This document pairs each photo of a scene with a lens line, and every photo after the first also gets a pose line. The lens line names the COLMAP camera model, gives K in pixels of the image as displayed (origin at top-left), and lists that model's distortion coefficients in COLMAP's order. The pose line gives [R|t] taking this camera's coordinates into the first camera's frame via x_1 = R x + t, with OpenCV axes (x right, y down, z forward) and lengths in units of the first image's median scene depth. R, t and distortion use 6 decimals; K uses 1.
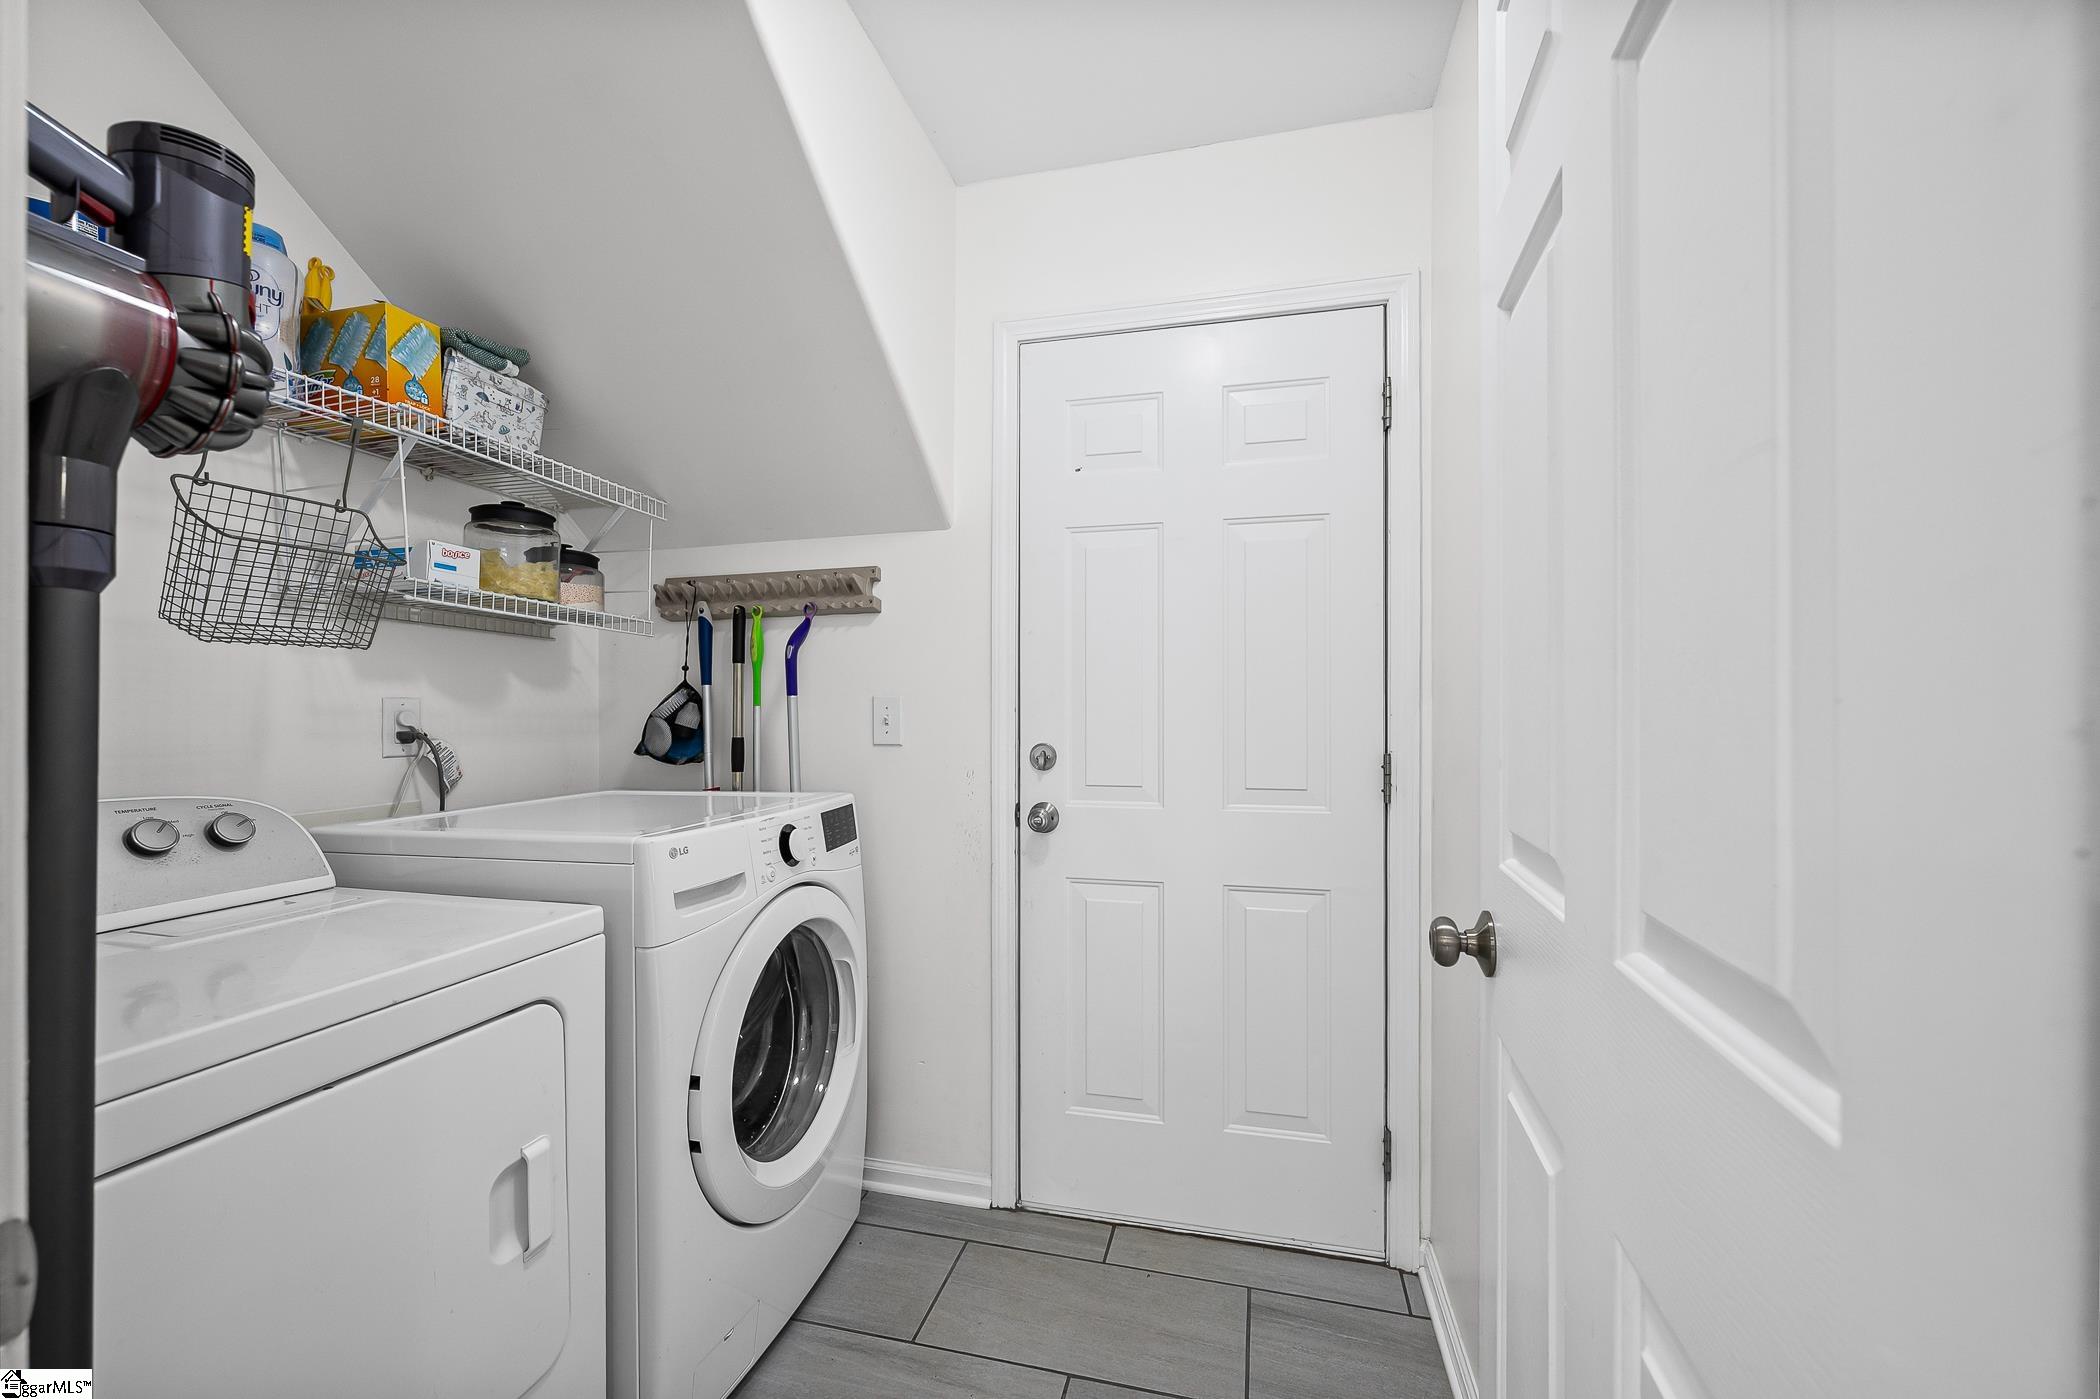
lens RADIAL K [[839.0, 0, 1058.8], [0, 839.0, 704.8], [0, 0, 1]] dist [0.001334, -0.000561]
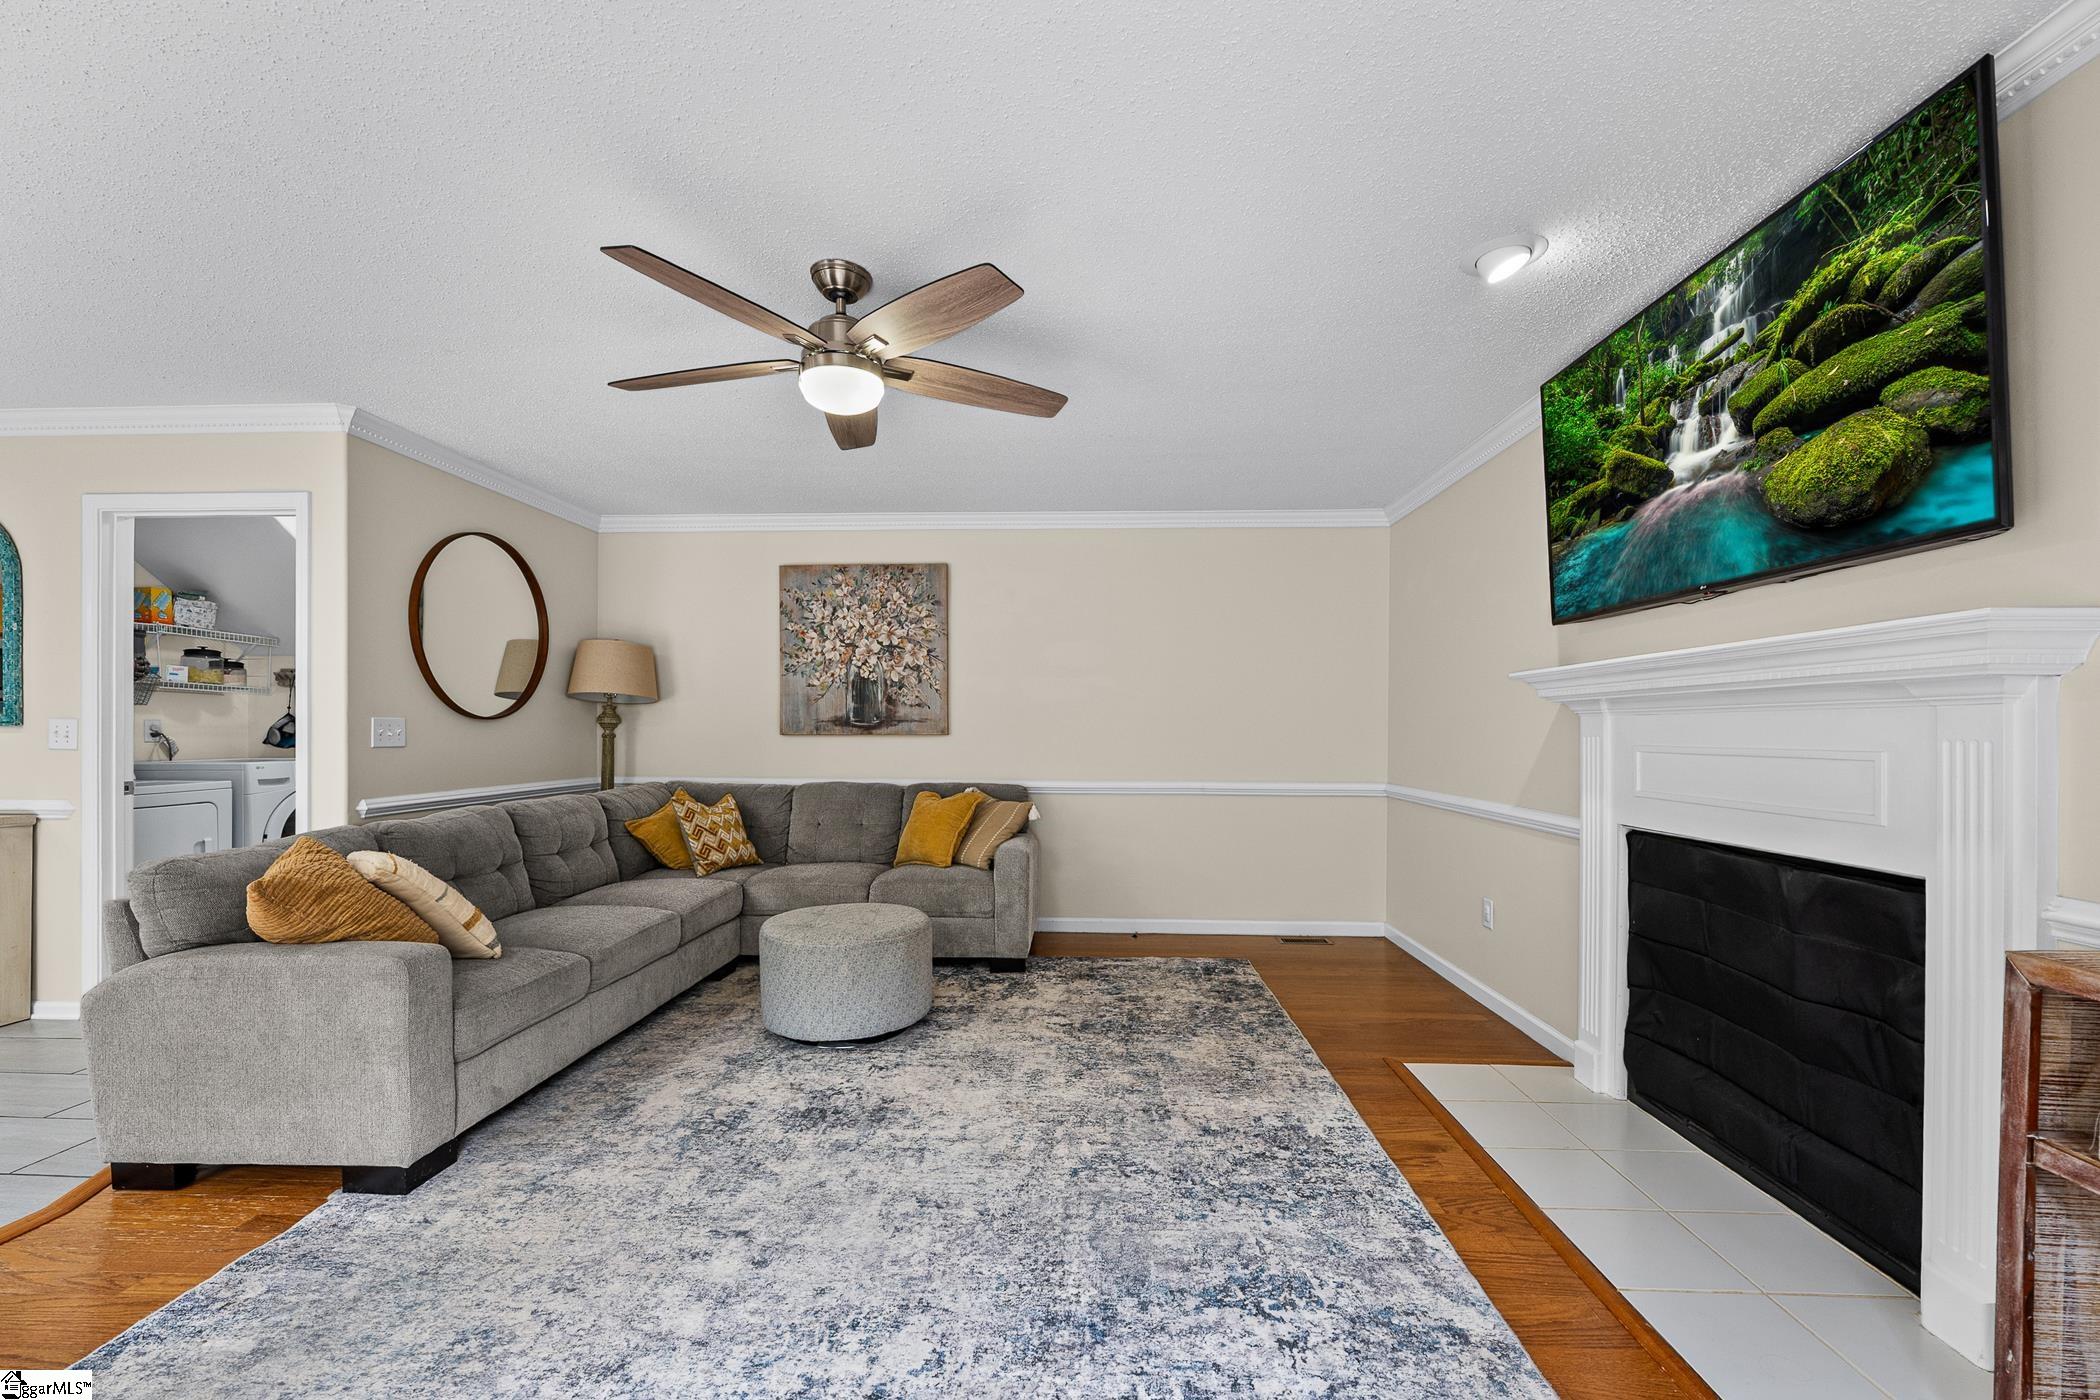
lens RADIAL K [[839.0, 0, 1038.0], [0, 839.0, 732.0], [0, 0, 1]] dist [0.001334, -0.000561]
pose [[0.980502, 0.005314, 0.196437, 1.378181], [-0.006803, 0.999953, 0.006903, -0.006756], [-0.196391, -0.008105, 0.980492, -2.060954]]
